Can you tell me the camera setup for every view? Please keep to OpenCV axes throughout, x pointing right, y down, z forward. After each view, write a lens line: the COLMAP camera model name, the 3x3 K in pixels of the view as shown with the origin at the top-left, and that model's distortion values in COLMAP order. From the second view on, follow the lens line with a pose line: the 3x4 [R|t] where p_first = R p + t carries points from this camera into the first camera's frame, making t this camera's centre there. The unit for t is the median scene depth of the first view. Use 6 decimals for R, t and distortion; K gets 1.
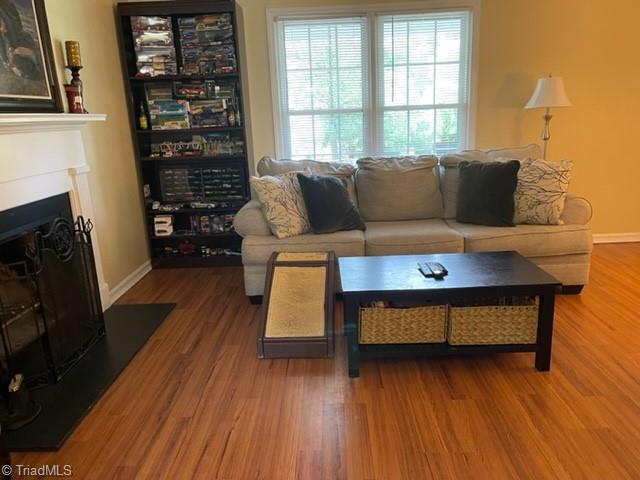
lens RADIAL K [[482.7, 0, 318.7], [0, 482.7, 250.4], [0, 0, 1]] dist [0.086283, -0.093970]
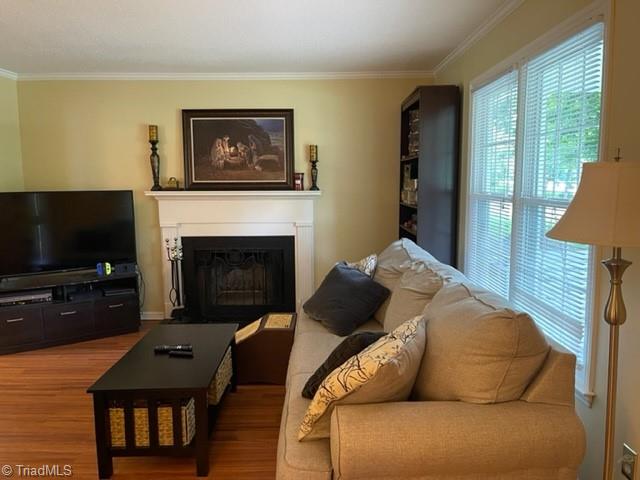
lens RADIAL K [[482.7, 0, 318.7], [0, 482.7, 250.4], [0, 0, 1]] dist [0.086283, -0.093970]
pose [[0.023436, 0.183703, -0.982702, 1.034000], [-0.262482, 0.949618, 0.171259, -0.354999], [0.964652, 0.253928, 0.070474, 0.938687]]
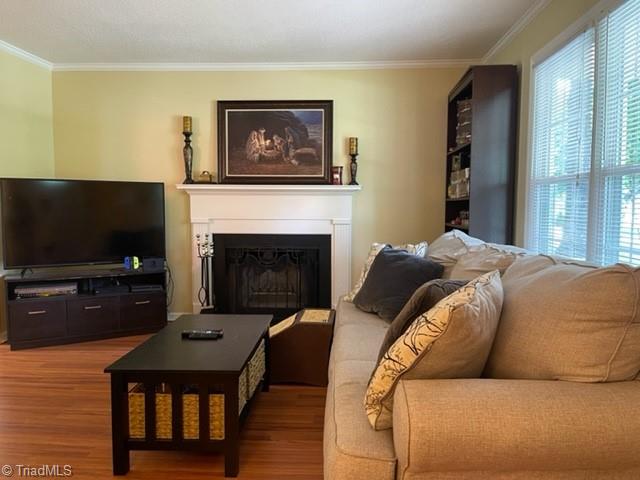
lens RADIAL K [[482.7, 0, 318.7], [0, 482.7, 250.4], [0, 0, 1]] dist [0.086283, -0.093970]
pose [[-0.033576, 0.120977, -0.992087, 0.948377], [-0.268834, 0.954969, 0.125549, -0.240741], [0.962601, 0.270923, 0.000458, 0.936995]]
